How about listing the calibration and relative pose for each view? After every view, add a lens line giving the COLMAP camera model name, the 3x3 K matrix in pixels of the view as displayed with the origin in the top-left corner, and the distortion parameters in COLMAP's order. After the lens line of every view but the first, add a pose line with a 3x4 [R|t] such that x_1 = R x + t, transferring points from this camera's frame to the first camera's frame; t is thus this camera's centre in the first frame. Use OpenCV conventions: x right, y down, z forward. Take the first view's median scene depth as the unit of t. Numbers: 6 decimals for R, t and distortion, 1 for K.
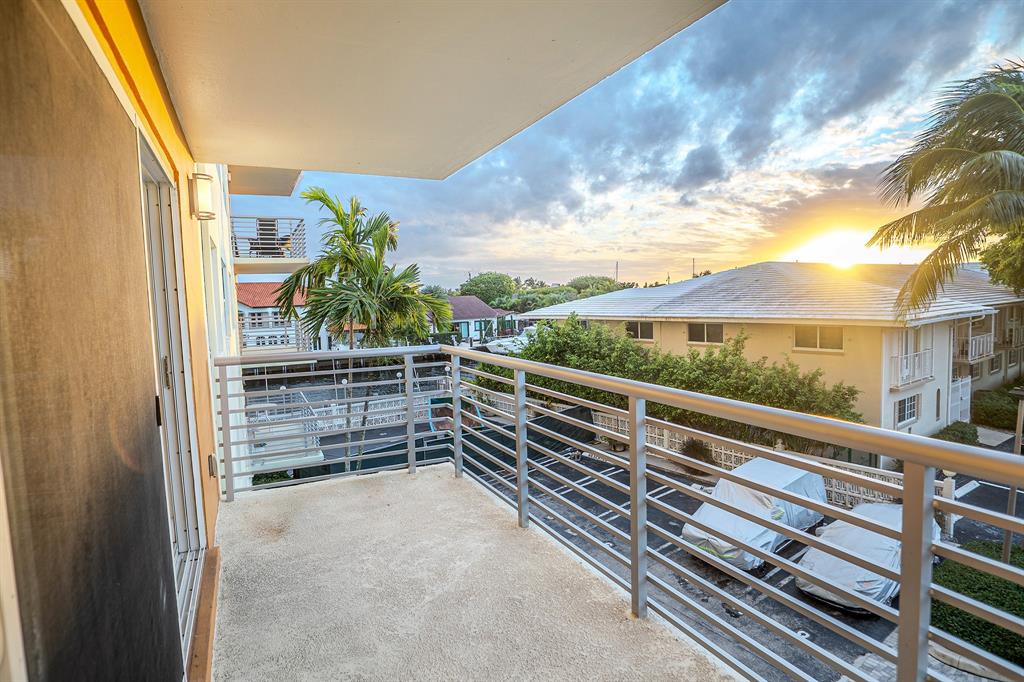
lens RADIAL K [[557.5, 0, 514.1], [0, 557.5, 340.5], [0, 0, 1]] dist [-0.021335, 0.001244]
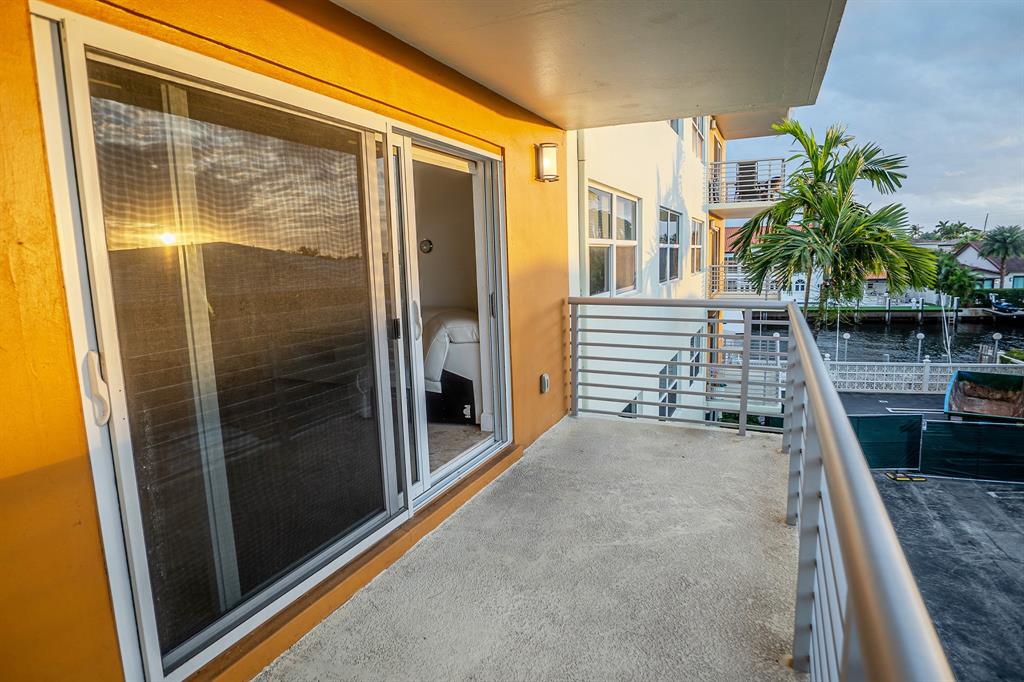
lens RADIAL K [[557.5, 0, 515.6], [0, 557.5, 340.5], [0, 0, 1]] dist [-0.021335, 0.001244]
pose [[0.632664, 0.129182, -0.763576, 0.113092], [-0.051814, 0.990841, 0.124700, -0.007210], [0.772692, -0.039329, 0.633562, 0.050462]]
